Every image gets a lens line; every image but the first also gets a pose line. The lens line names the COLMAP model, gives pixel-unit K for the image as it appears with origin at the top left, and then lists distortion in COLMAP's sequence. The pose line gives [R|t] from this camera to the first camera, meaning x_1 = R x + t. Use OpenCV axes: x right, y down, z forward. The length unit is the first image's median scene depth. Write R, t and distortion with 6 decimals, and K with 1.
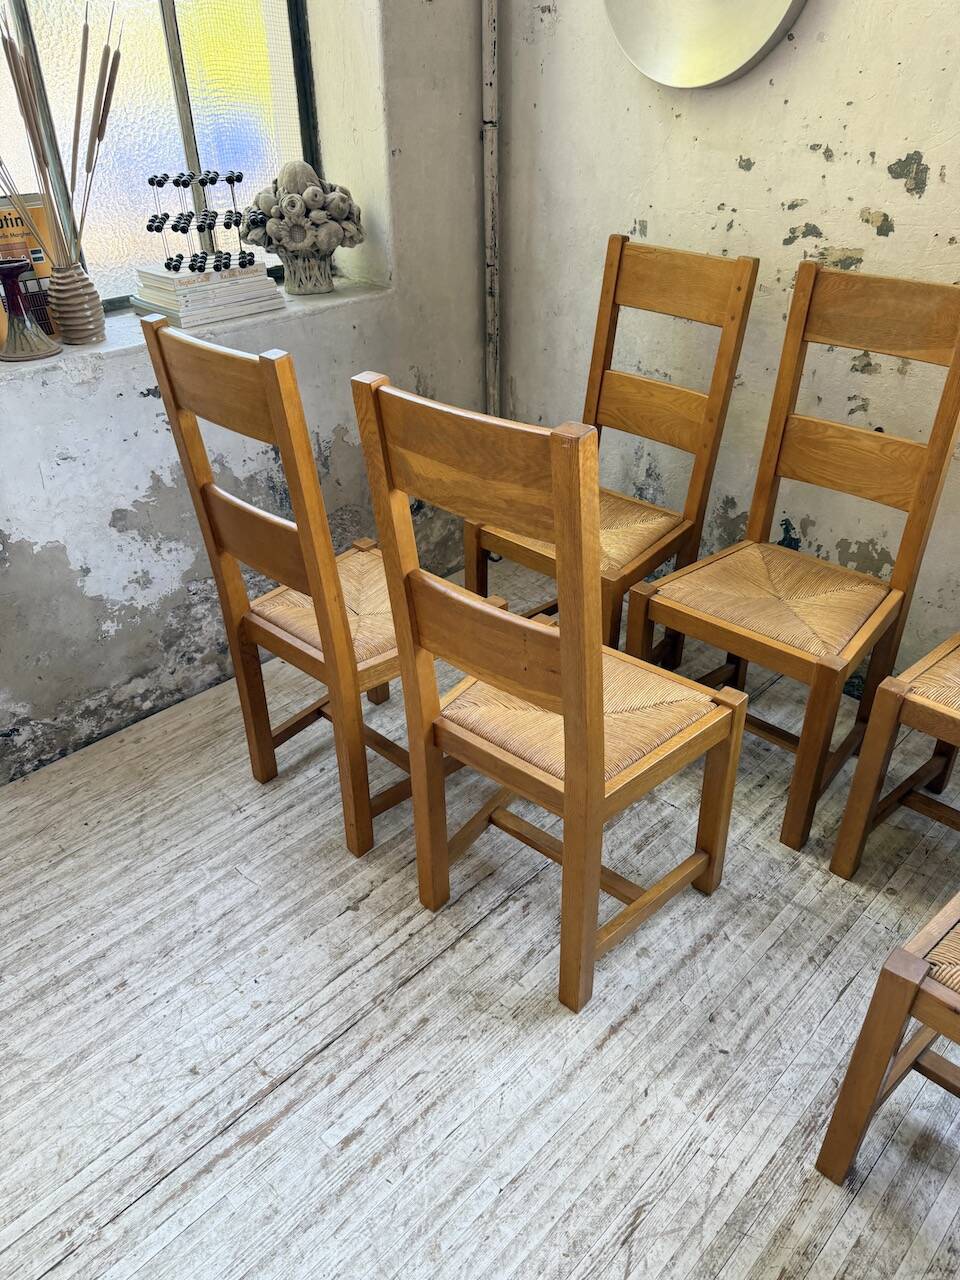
lens RADIAL K [[899.0, 0, 473.8], [0, 899.0, 643.6], [0, 0, 1]] dist [0.036220, -0.061795]
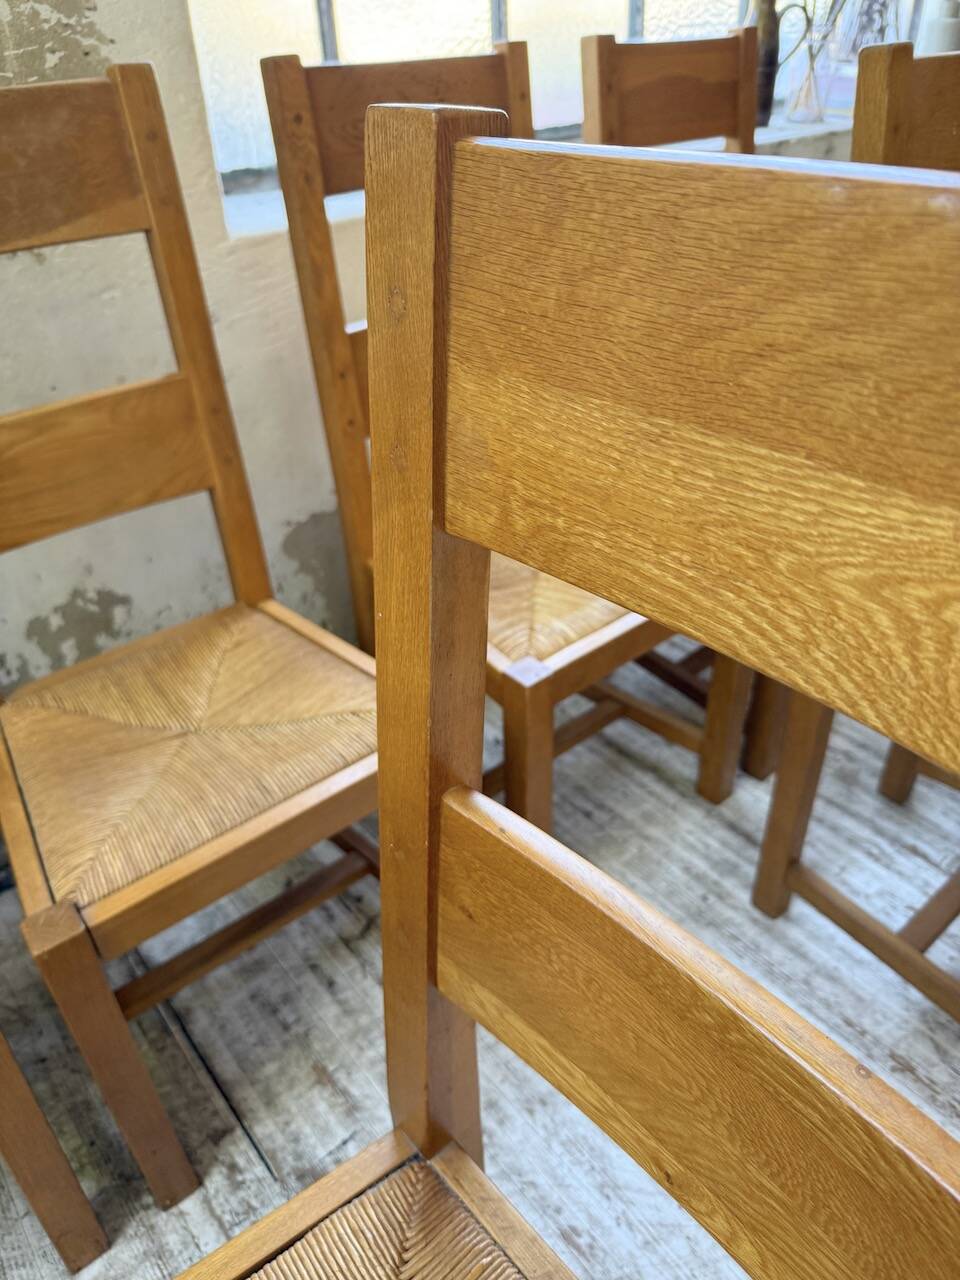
lens RADIAL K [[939.1, 0, 481.4], [0, 939.1, 639.0], [0, 0, 1]] dist [-0.025756, 0.006320]
pose [[0.101767, -0.542755, 0.833703, -0.065038], [0.560719, 0.723542, 0.402594, -0.217000], [-0.821729, 0.426502, 0.377966, 0.652862]]
